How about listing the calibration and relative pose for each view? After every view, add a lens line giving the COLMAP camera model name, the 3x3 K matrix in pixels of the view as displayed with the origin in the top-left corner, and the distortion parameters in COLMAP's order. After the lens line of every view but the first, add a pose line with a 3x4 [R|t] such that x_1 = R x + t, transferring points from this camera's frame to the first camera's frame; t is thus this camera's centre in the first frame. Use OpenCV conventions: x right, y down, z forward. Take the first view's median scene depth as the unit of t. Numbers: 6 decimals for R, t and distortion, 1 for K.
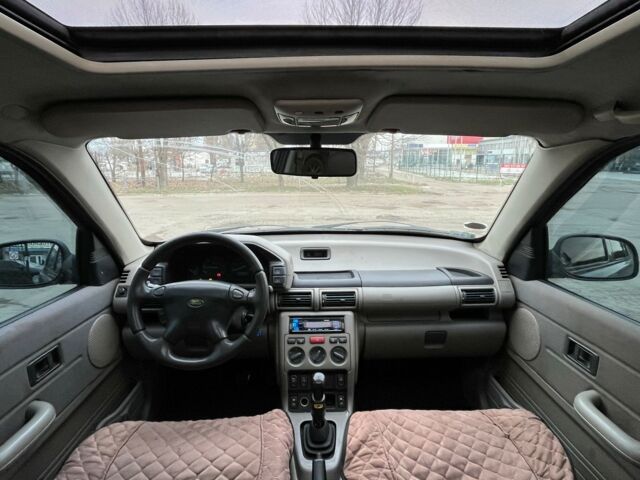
lens RADIAL K [[342.8, 0, 322.2], [0, 342.8, 237.0], [0, 0, 1]] dist [-0.005219, -0.003106]
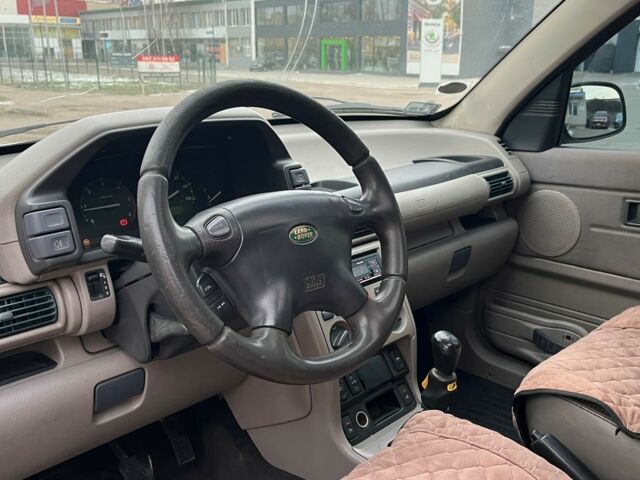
lens RADIAL K [[651.4, 0, 335.6], [0, 651.4, 233.3], [0, 0, 1]] dist [0.026706, 0.000000]
pose [[0.711796, -0.181522, 0.678525, -0.713199], [0.146282, 0.983157, 0.109564, 0.082638], [-0.686985, 0.021269, 0.726360, 0.289417]]
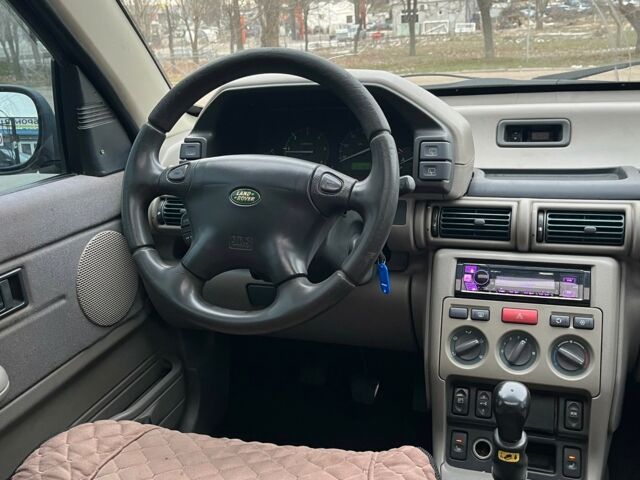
lens RADIAL K [[651.4, 0, 319.8], [0, 651.4, 241.4], [0, 0, 1]] dist [0.026706, 0.000000]
pose [[0.933955, 0.056791, -0.352851, 0.035578], [-0.014485, 0.992498, 0.121400, 0.112474], [0.357098, -0.108271, 0.927771, 0.161569]]
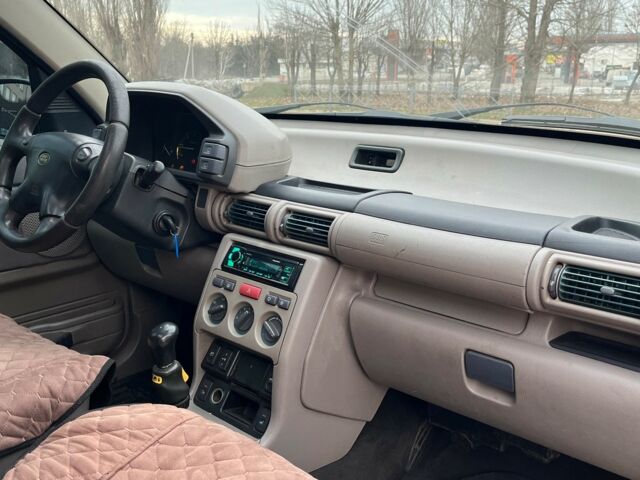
lens RADIAL K [[651.4, 0, 313.8], [0, 651.4, 238.5], [0, 0, 1]] dist [0.026706, 0.000000]
pose [[0.724707, 0.181832, -0.664633, 0.711272], [-0.155207, 0.982843, 0.099652, 0.106038], [0.671350, 0.030937, 0.740495, 0.321238]]
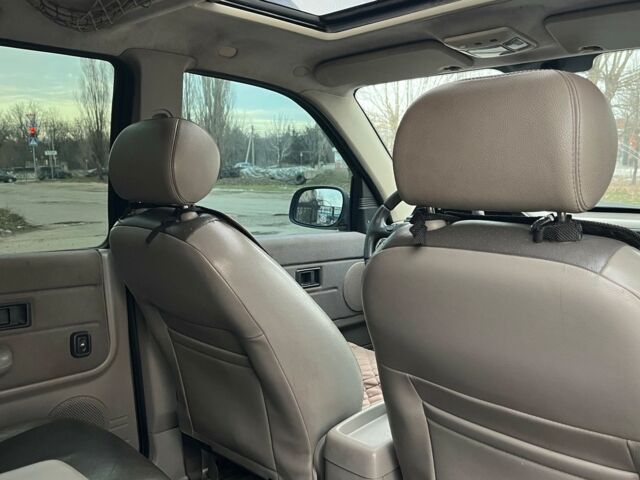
lens RADIAL K [[629.7, 0, 315.2], [0, 629.7, 238.2], [0, 0, 1]] dist [0.192280, 0.000000]
pose [[0.669248, 0.095440, -0.736884, 0.654133], [-0.154634, 0.987893, -0.012491, 0.199469], [0.726771, 0.122307, 0.675903, -0.402139]]
